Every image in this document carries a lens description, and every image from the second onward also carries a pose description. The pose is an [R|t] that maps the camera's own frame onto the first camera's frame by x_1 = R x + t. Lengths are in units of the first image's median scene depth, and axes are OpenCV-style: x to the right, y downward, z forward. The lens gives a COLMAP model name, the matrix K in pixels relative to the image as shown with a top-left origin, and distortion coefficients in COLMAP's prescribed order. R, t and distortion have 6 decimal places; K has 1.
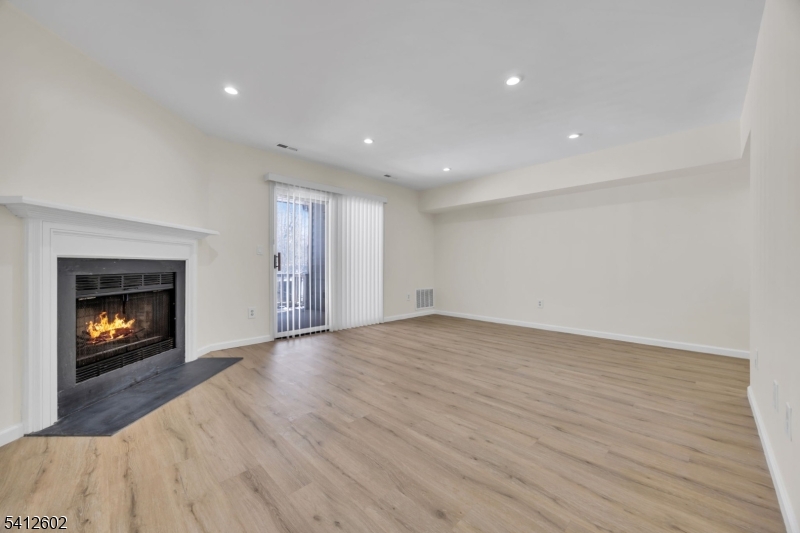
lens RADIAL K [[309.0, 0, 405.8], [0, 309.0, 268.1], [0, 0, 1]] dist [-0.002938, 0.000156]
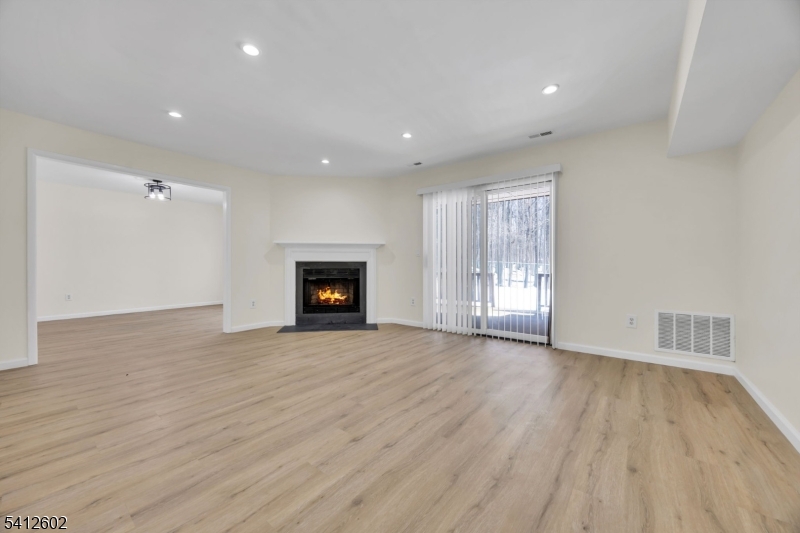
lens RADIAL K [[306.0, 0, 403.3], [0, 306.0, 267.5], [0, 0, 1]] dist [-0.002880, 0.000189]
pose [[0.121590, 0.008136, -0.992547, 1.094779], [-0.007673, 0.999944, 0.007256, -0.008045], [0.992551, 0.006734, 0.121646, 1.159432]]
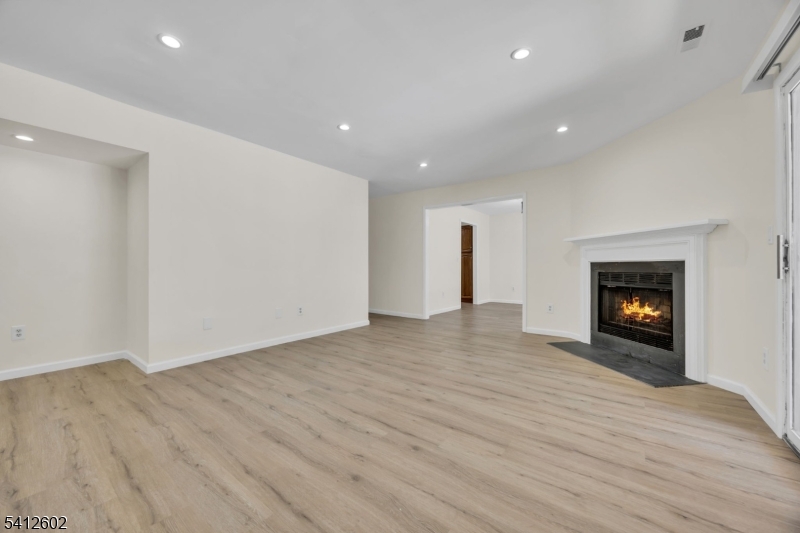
lens RADIAL K [[306.0, 0, 404.7], [0, 306.0, 265.5], [0, 0, 1]] dist [-0.002880, 0.000189]
pose [[-0.991554, 0.000342, -0.129692, 0.228384], [-0.000114, 0.999994, 0.003508, -0.015127], [0.129692, 0.003493, -0.991548, 2.054542]]
